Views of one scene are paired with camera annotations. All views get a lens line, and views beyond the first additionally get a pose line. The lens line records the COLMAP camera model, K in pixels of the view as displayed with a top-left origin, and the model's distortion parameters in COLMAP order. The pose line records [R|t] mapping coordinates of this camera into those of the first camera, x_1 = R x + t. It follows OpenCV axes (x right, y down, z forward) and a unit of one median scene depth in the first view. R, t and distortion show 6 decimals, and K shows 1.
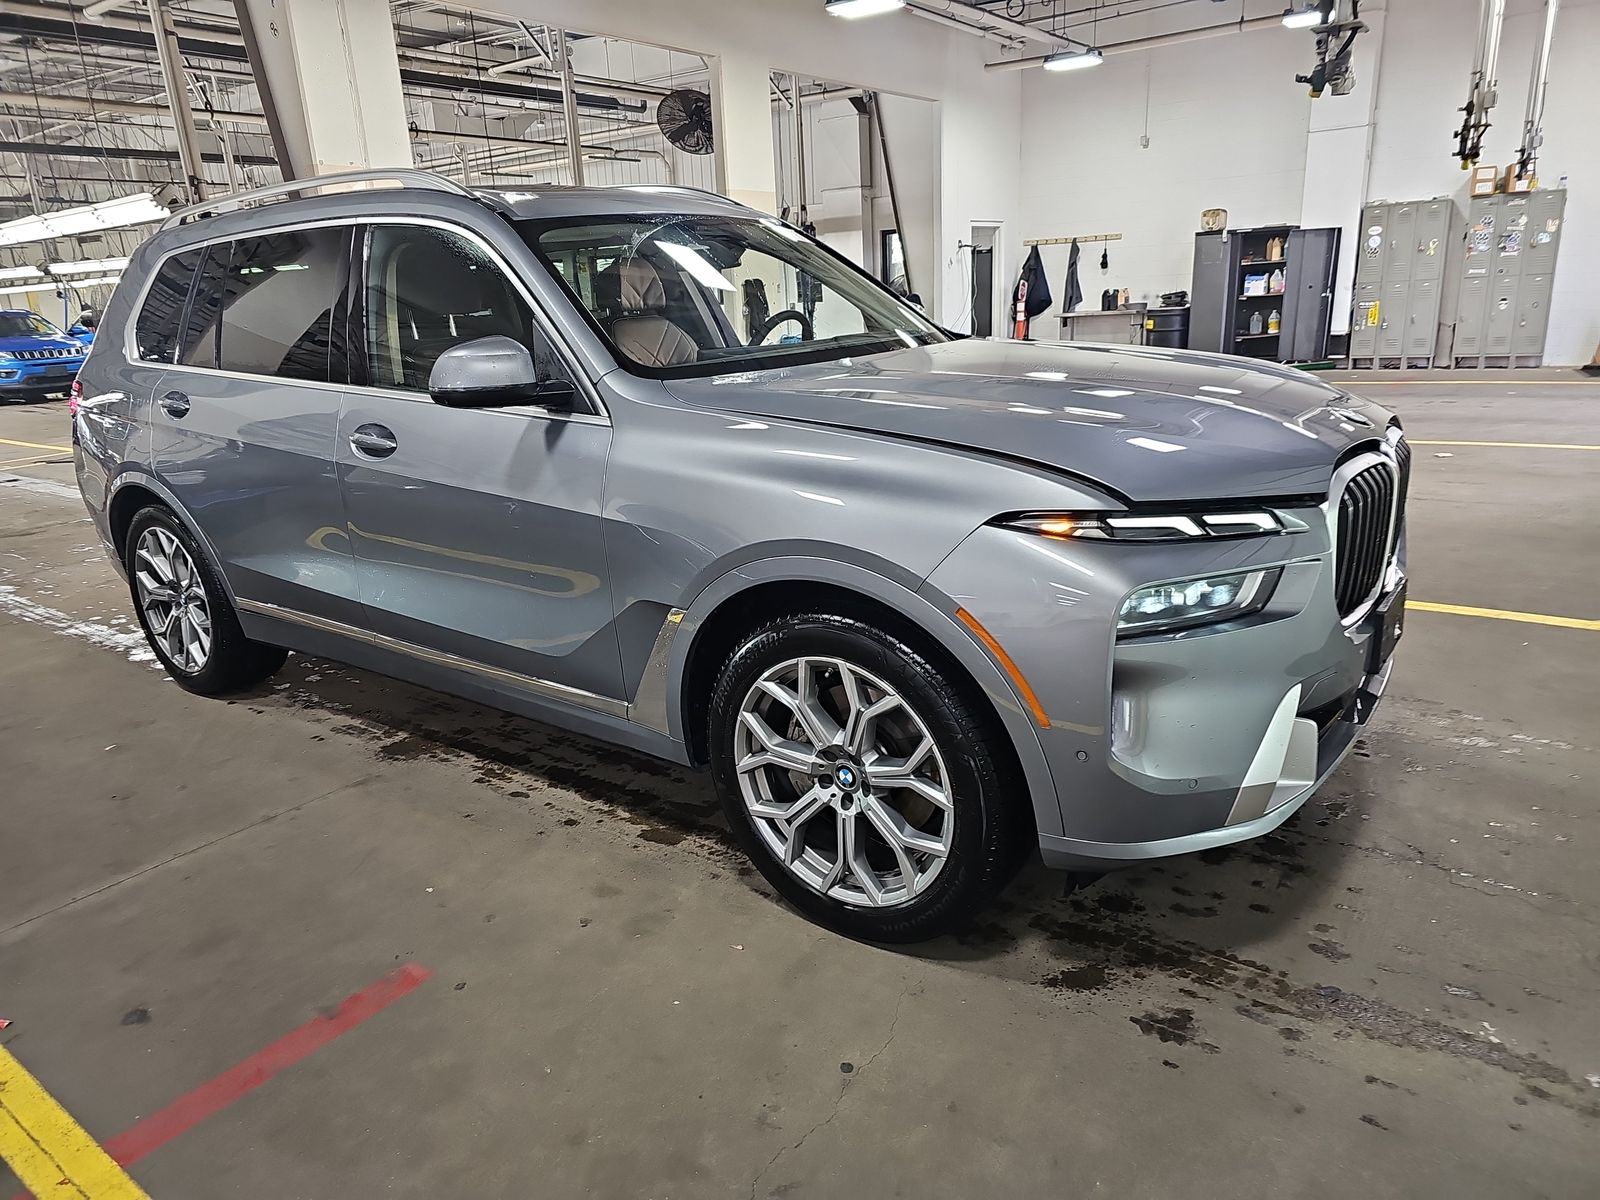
lens RADIAL K [[1069.4, 0, 799.4], [0, 1069.4, 602.3], [0, 0, 1]] dist [0.023830, -0.013053]
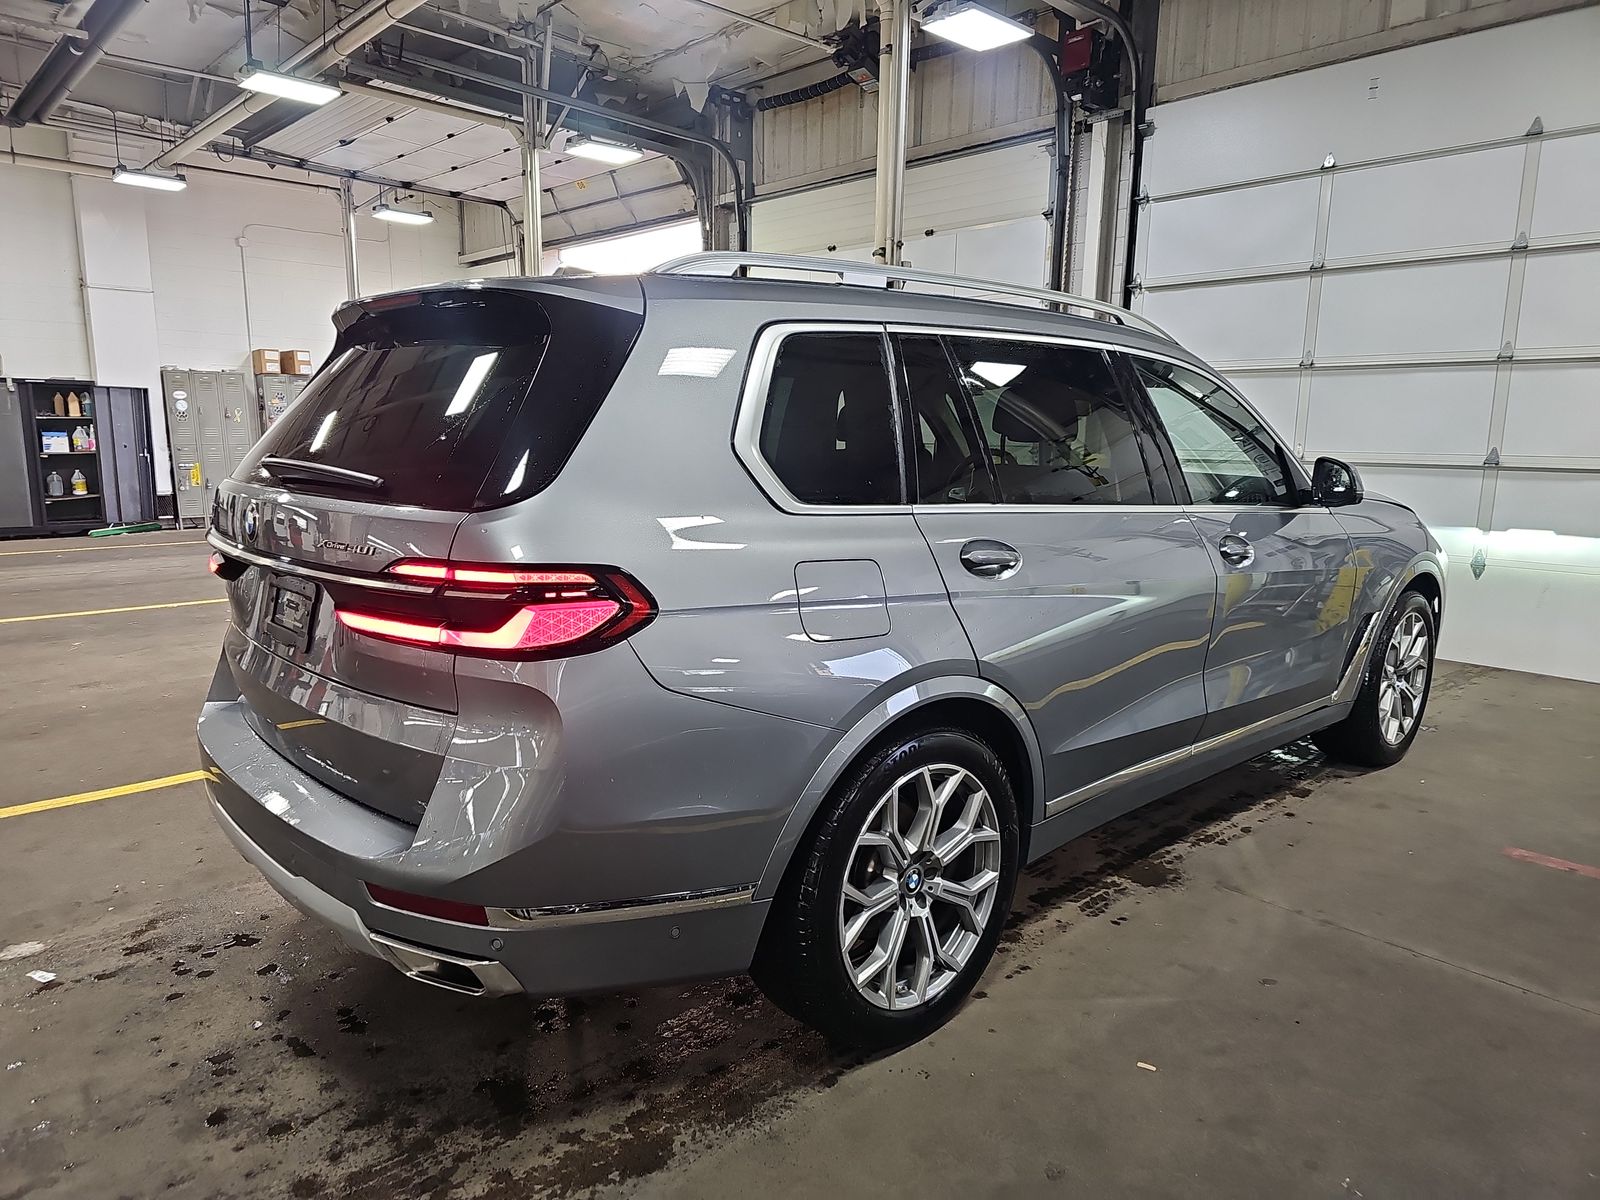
lens RADIAL K [[1069.4, 0, 799.0], [0, 1069.4, 604.2], [0, 0, 1]] dist [0.023830, -0.013053]
pose [[0.172730, -0.109341, 0.978881, -0.380176], [0.256962, 0.964406, 0.062382, -0.068745], [-0.950860, 0.240760, 0.194678, 0.296831]]
